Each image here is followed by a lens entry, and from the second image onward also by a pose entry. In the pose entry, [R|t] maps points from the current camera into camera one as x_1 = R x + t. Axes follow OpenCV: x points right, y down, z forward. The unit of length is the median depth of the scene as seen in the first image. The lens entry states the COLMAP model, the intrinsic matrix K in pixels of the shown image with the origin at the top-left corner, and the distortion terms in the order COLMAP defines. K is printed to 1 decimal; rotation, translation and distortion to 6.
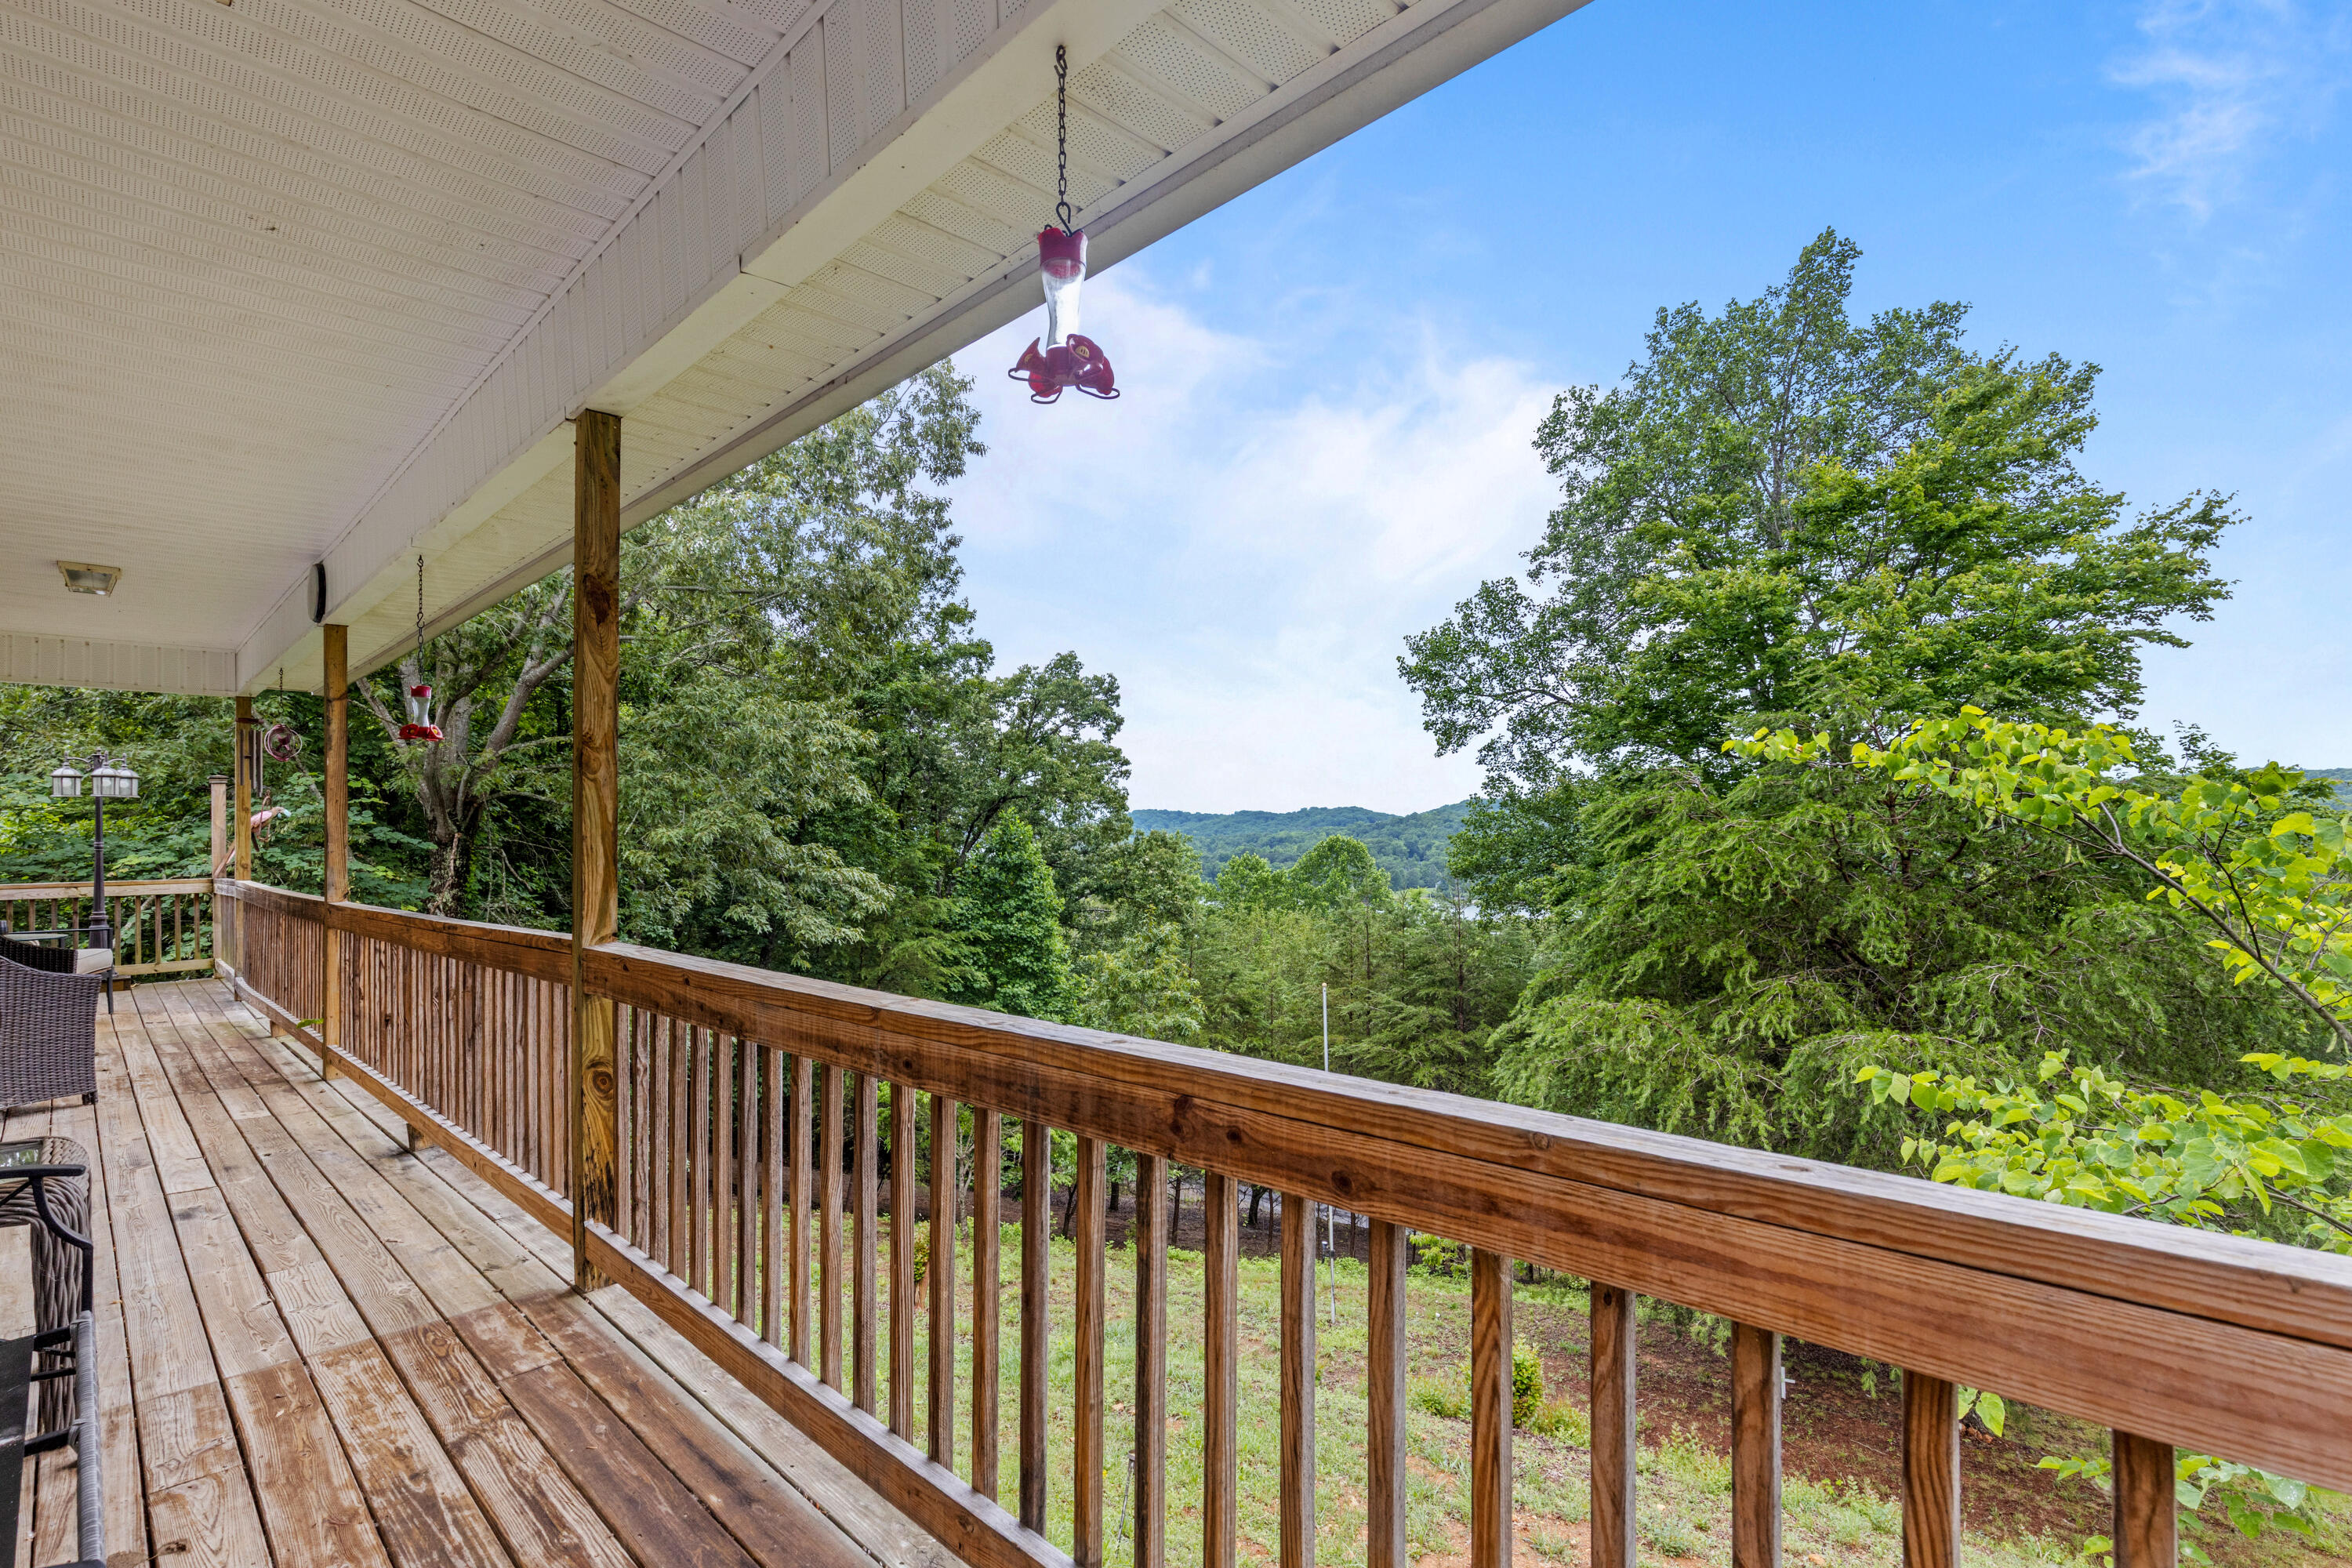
lens RADIAL K [[1090.7, 0, 1220.4], [0, 1090.7, 786.6], [0, 0, 1]] dist [-0.000085, -0.000267]
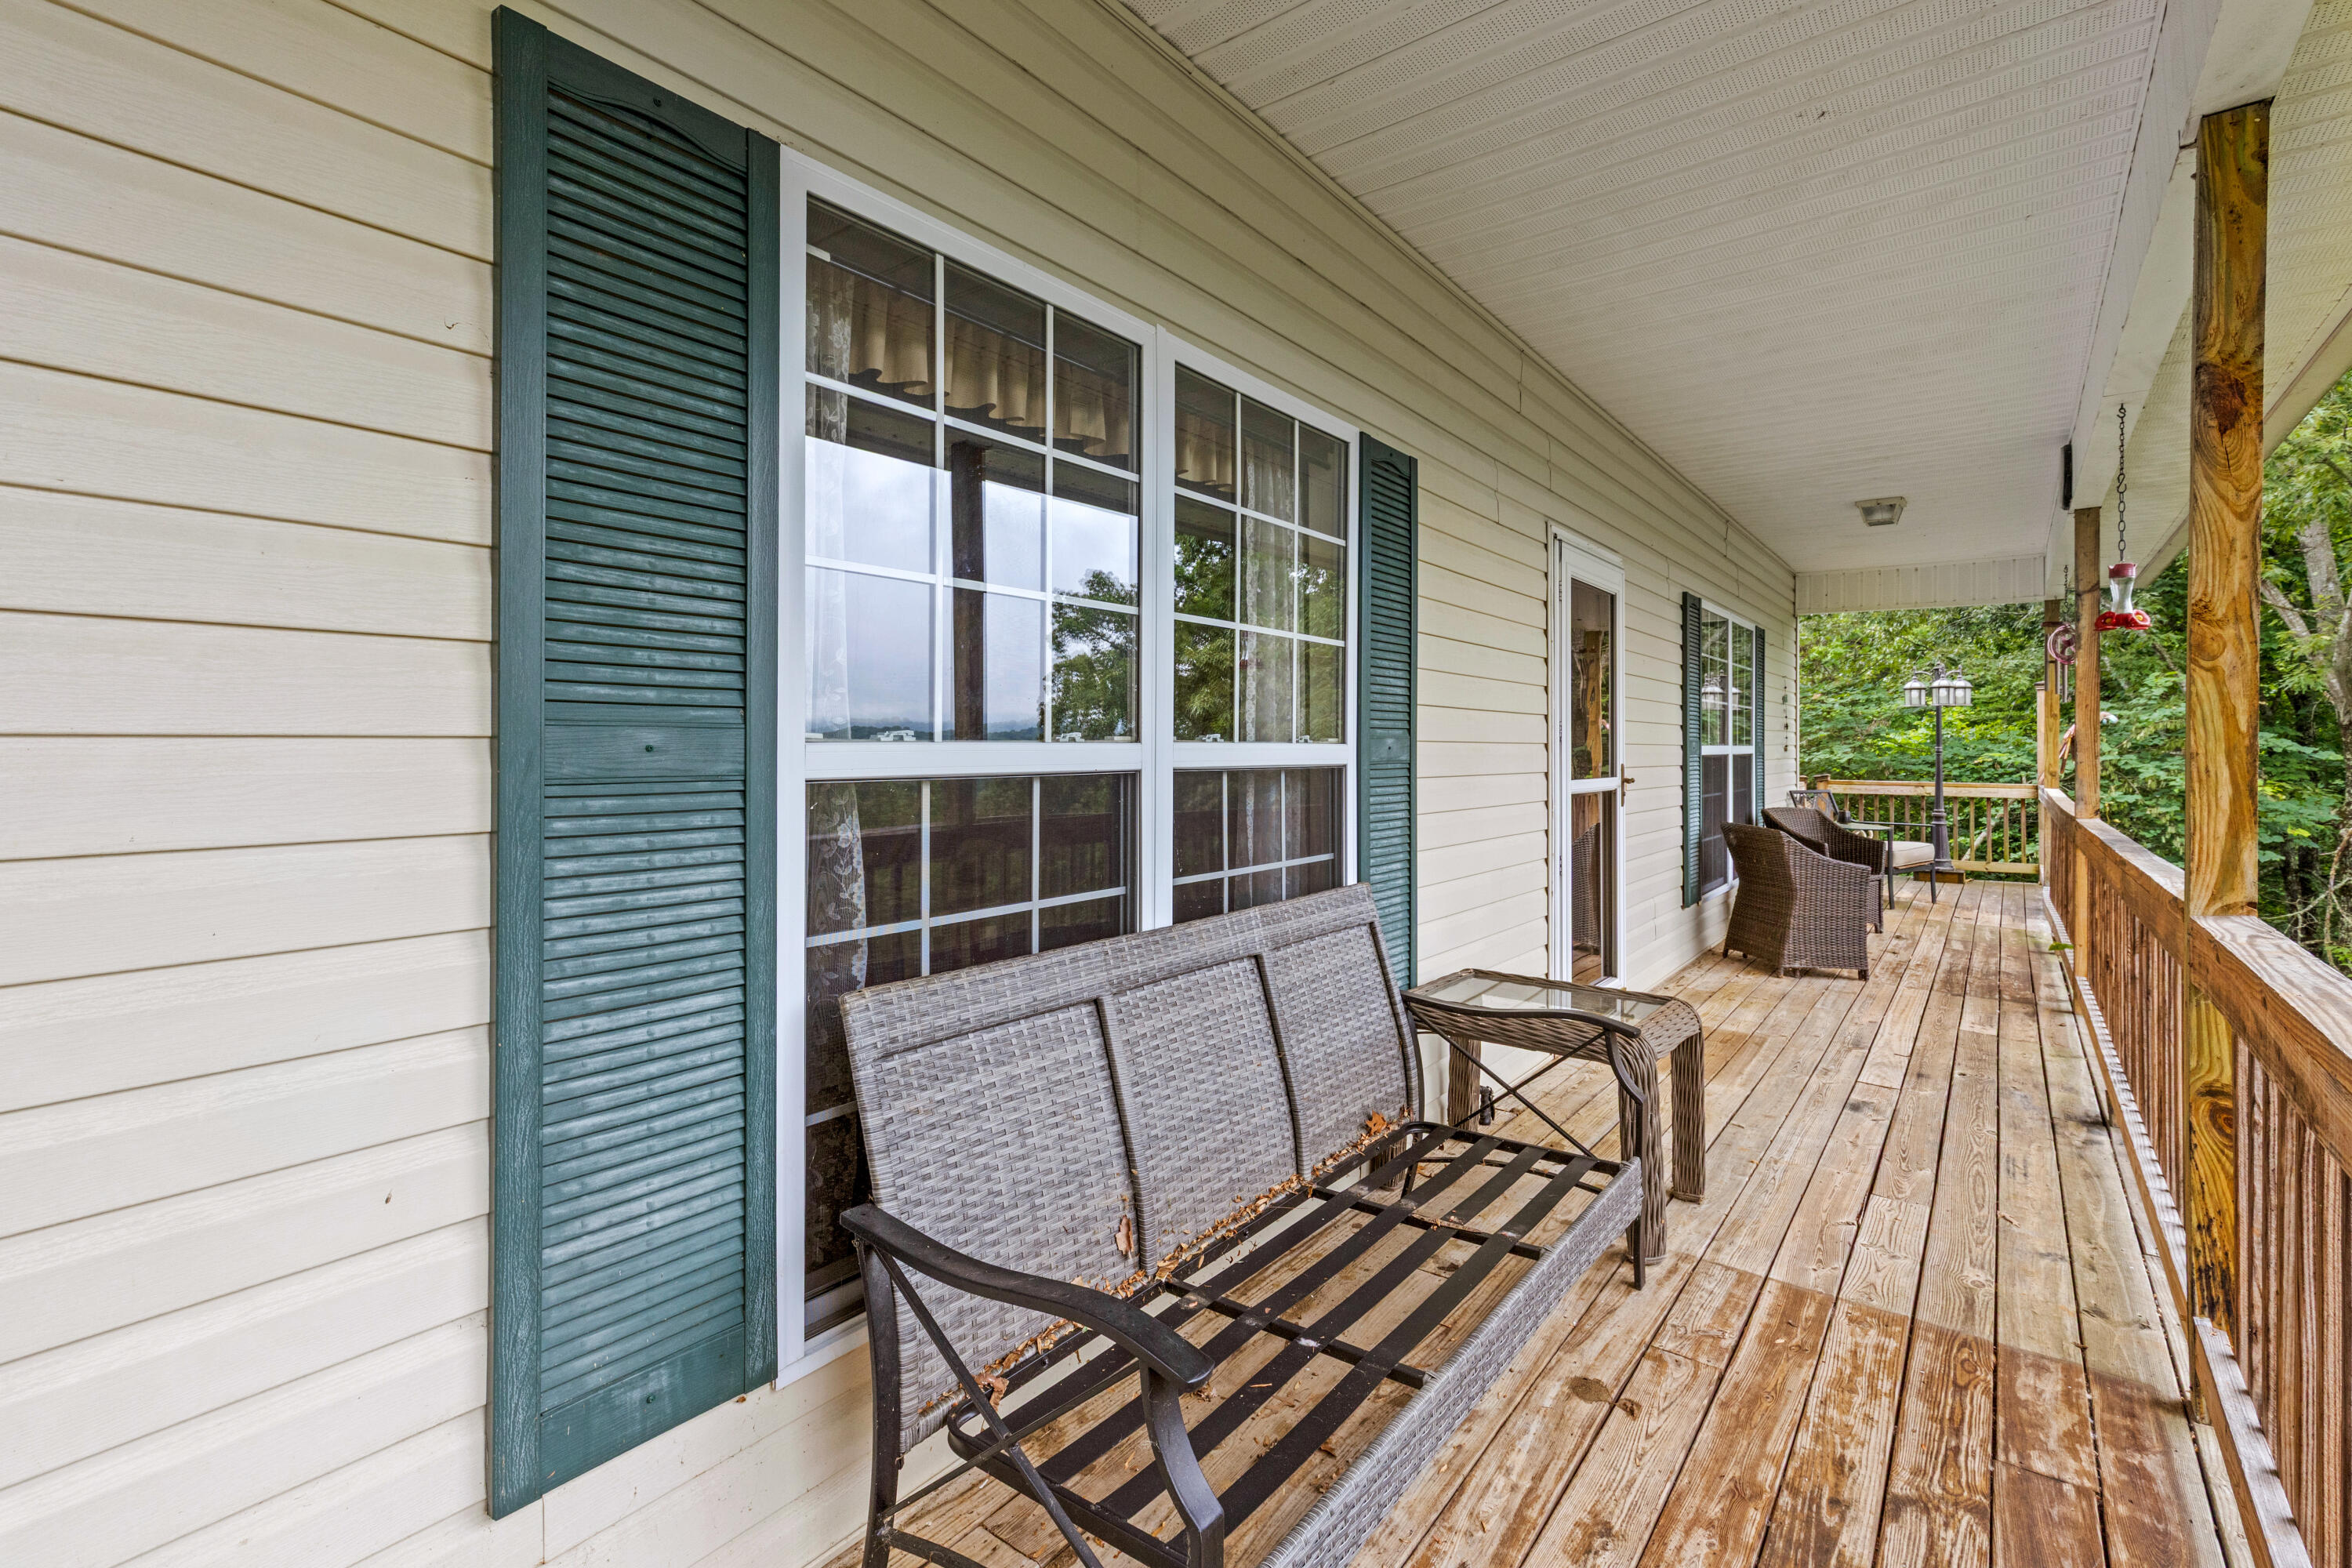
lens RADIAL K [[1090.9, 0, 1170.1], [0, 1090.9, 740.1], [0, 0, 1]] dist [0.011163, -0.000306]
pose [[0.077250, 0.008989, -0.996971, 0.046814], [0.036400, 0.999267, 0.011830, 0.005560], [0.996347, -0.037204, 0.076867, 0.280992]]
